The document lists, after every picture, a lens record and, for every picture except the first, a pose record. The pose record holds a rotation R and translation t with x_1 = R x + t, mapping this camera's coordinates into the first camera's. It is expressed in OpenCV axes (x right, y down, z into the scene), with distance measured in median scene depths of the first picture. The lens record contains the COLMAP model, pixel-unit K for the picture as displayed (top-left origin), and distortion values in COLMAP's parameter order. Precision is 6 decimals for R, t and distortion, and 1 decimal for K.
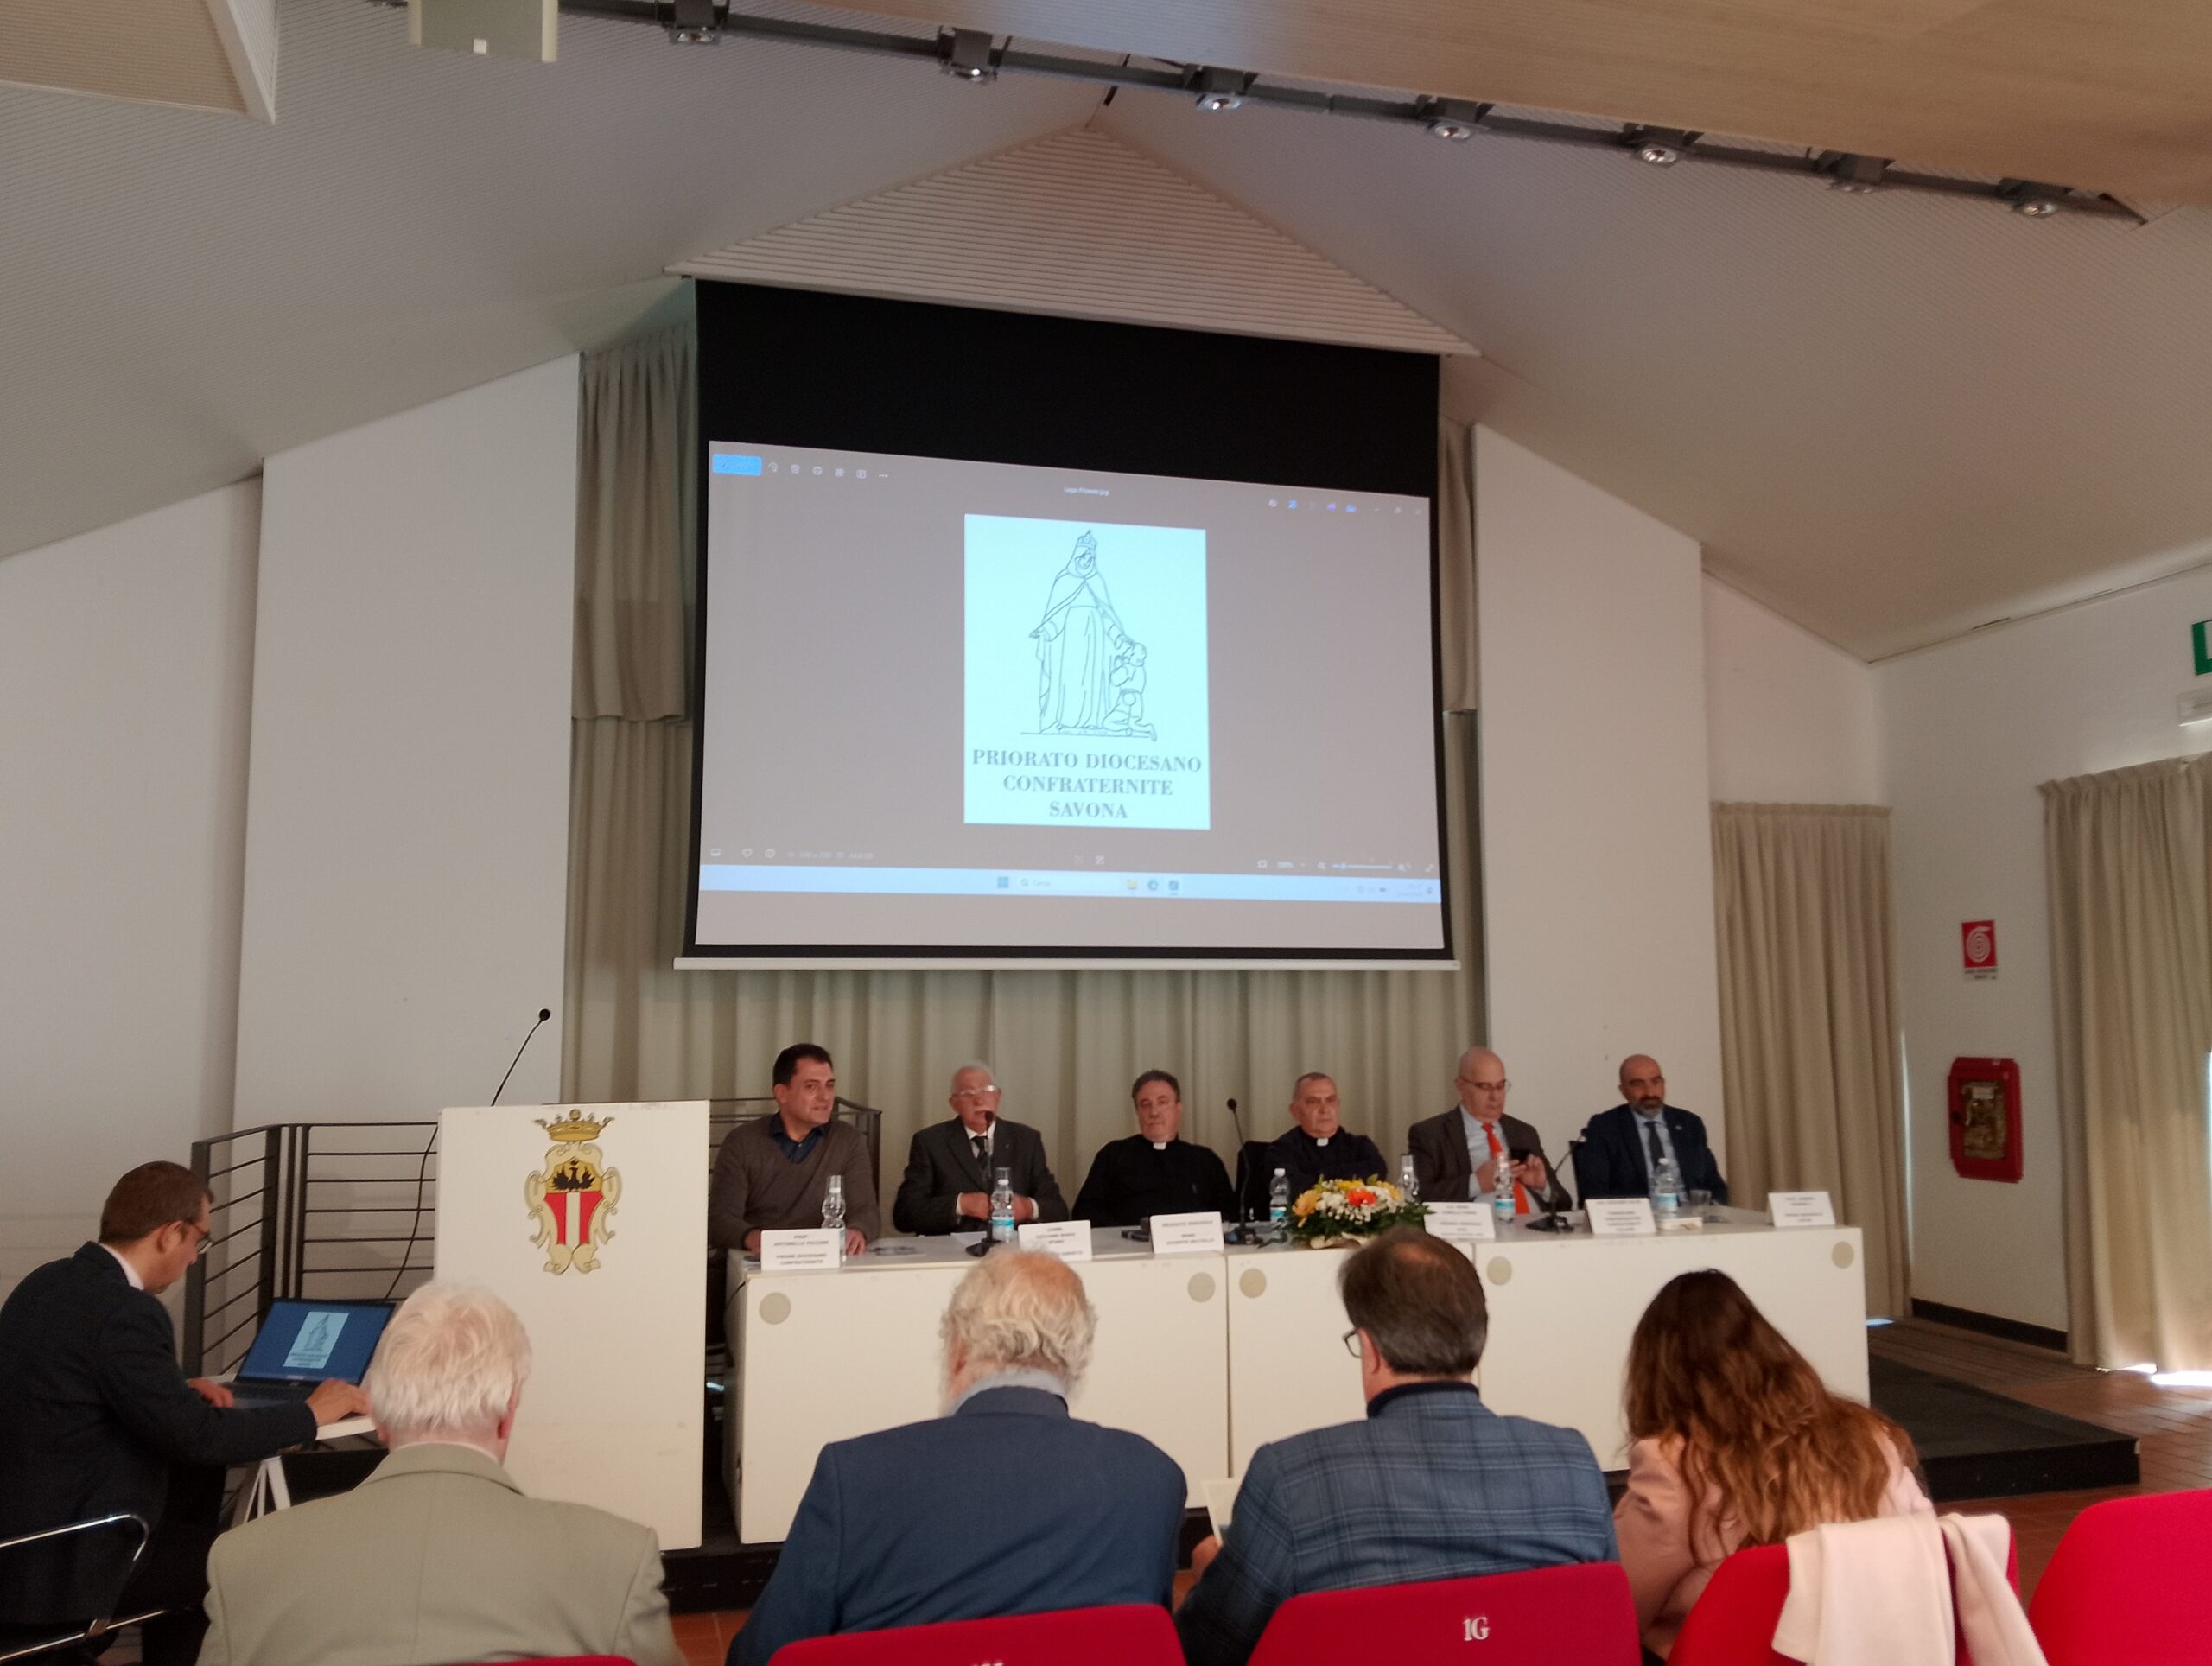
lens RADIAL K [[1799.0, 0, 1135.3], [0, 1799.0, 817.7], [0, 0, 1]] dist [0.017249, -0.042337]
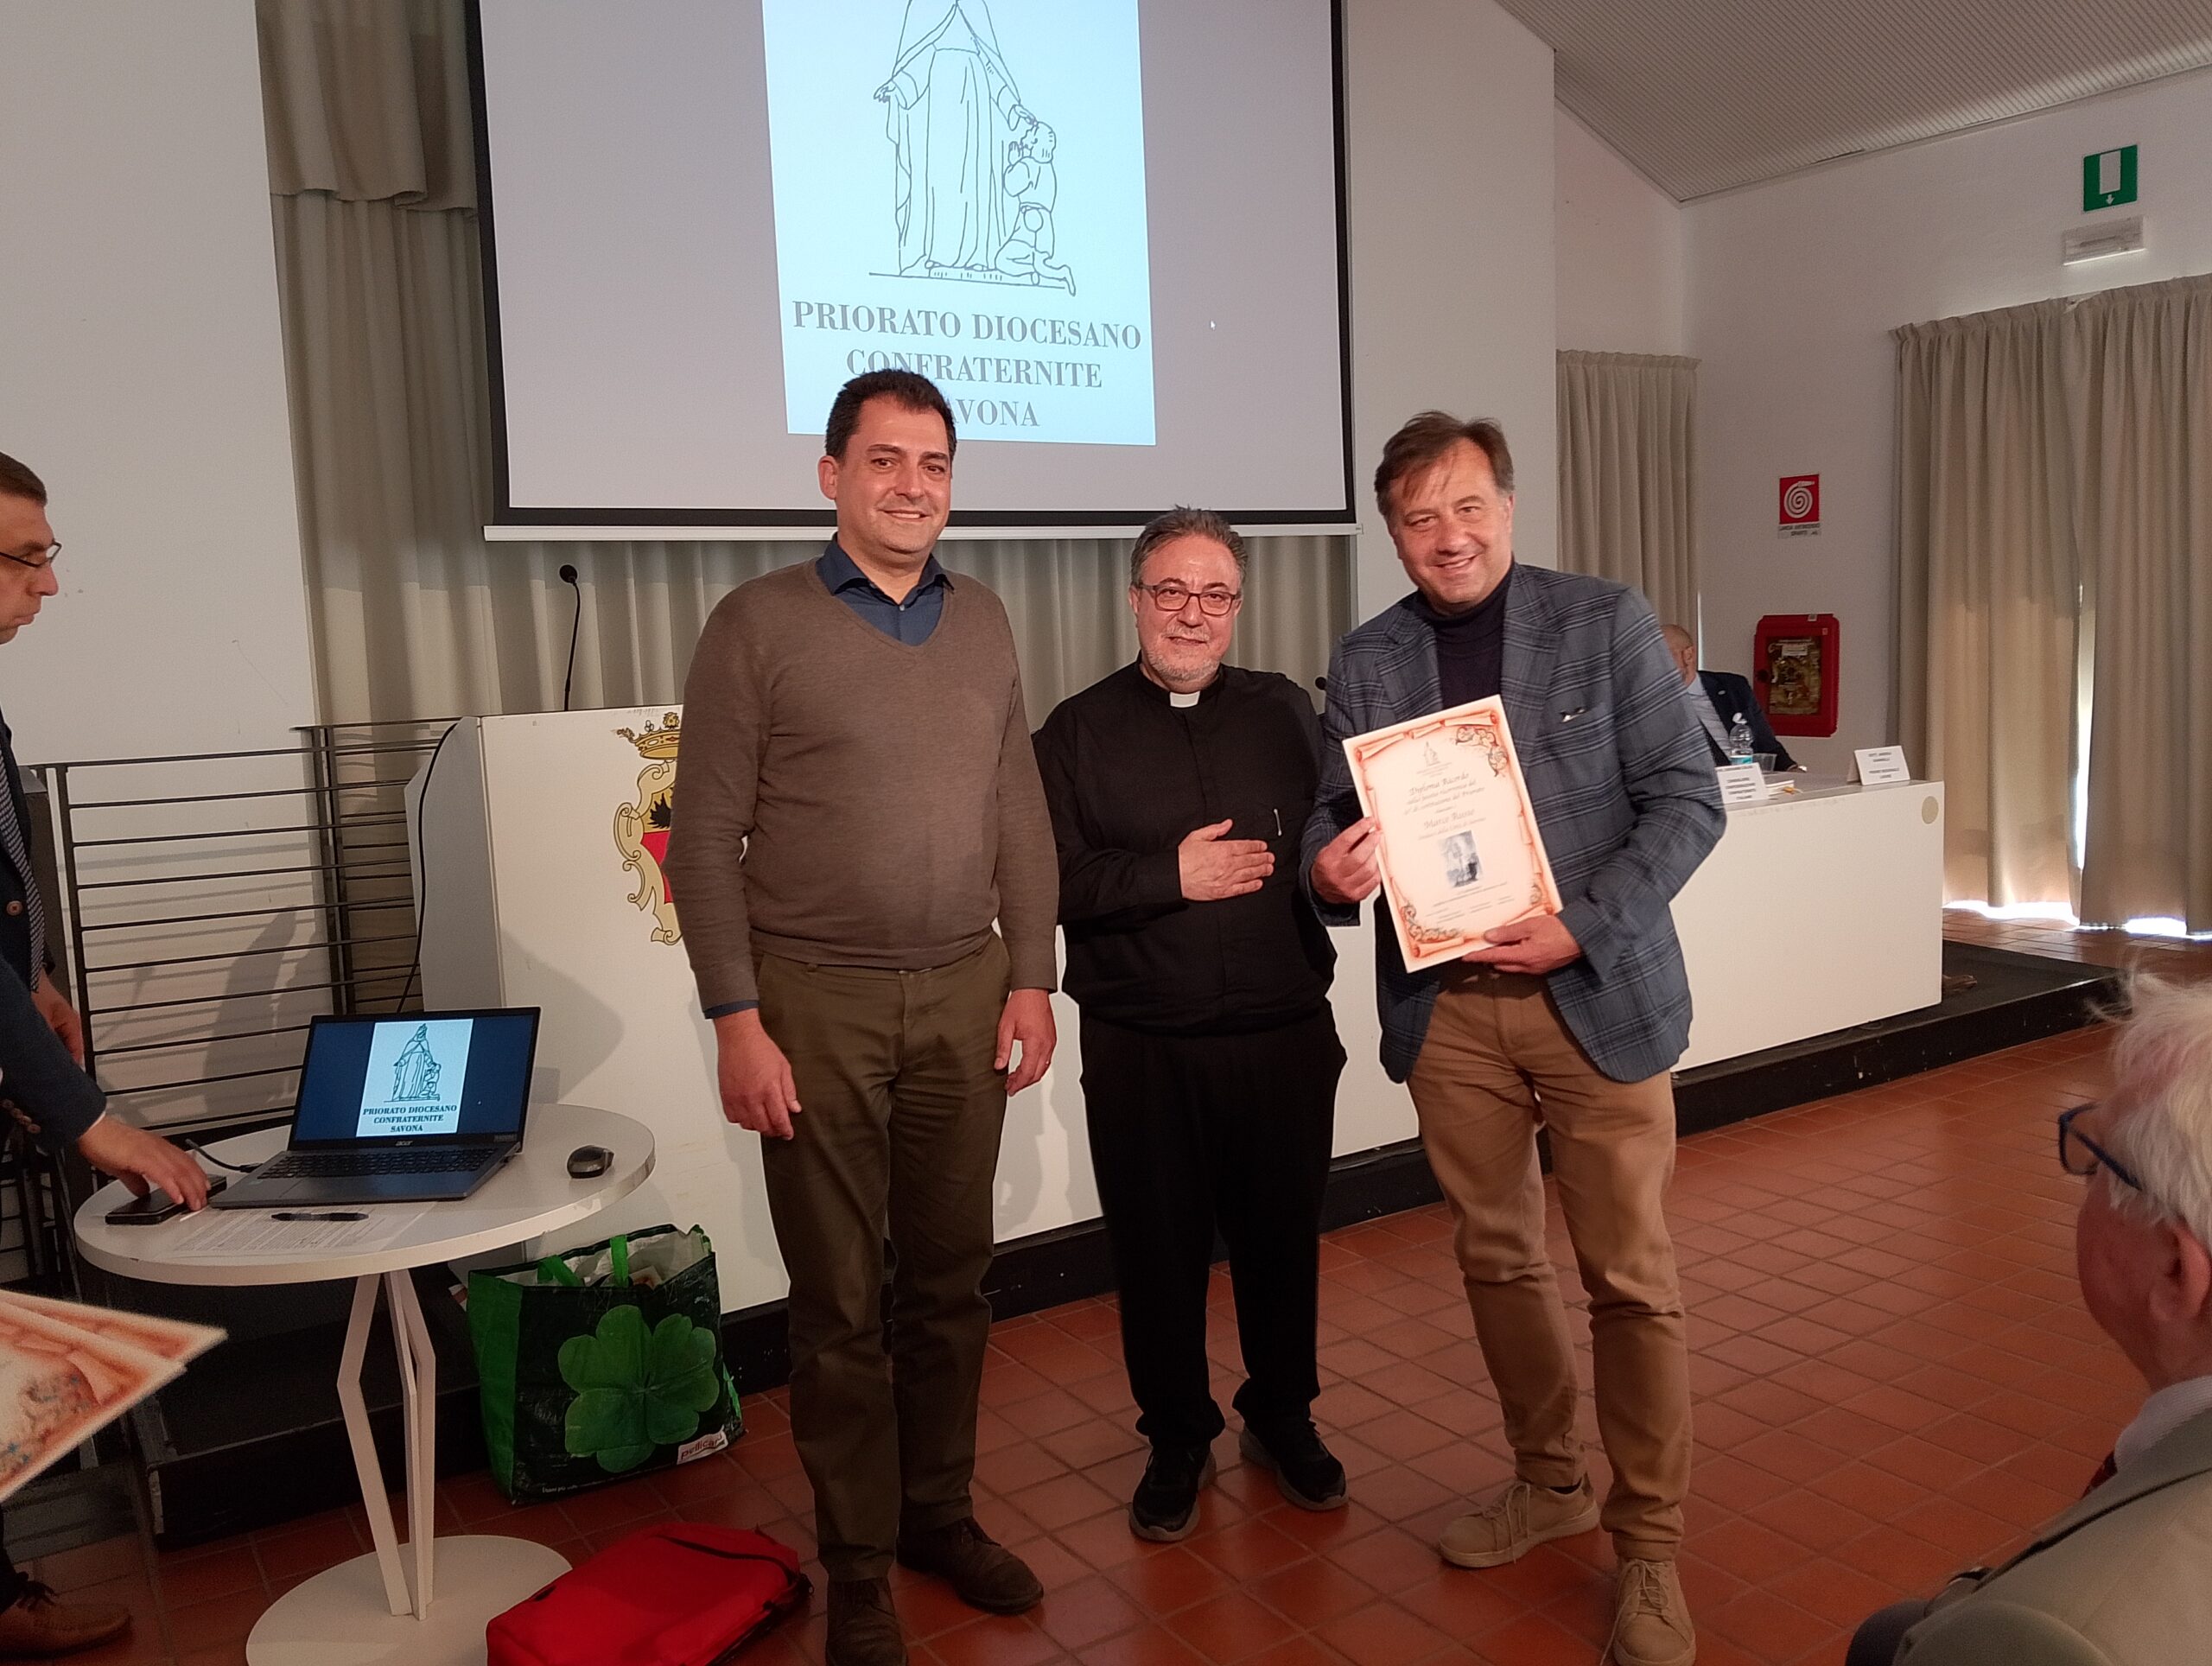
lens RADIAL K [[1799.0, 0, 1071.6], [0, 1799.0, 794.1], [0, 0, 1]] dist [0.017249, -0.042337]
pose [[0.952662, -0.059473, 0.298157, -0.232208], [-0.001797, 0.979562, 0.201133, 0.033584], [-0.304026, -0.192148, 0.933085, 0.190418]]
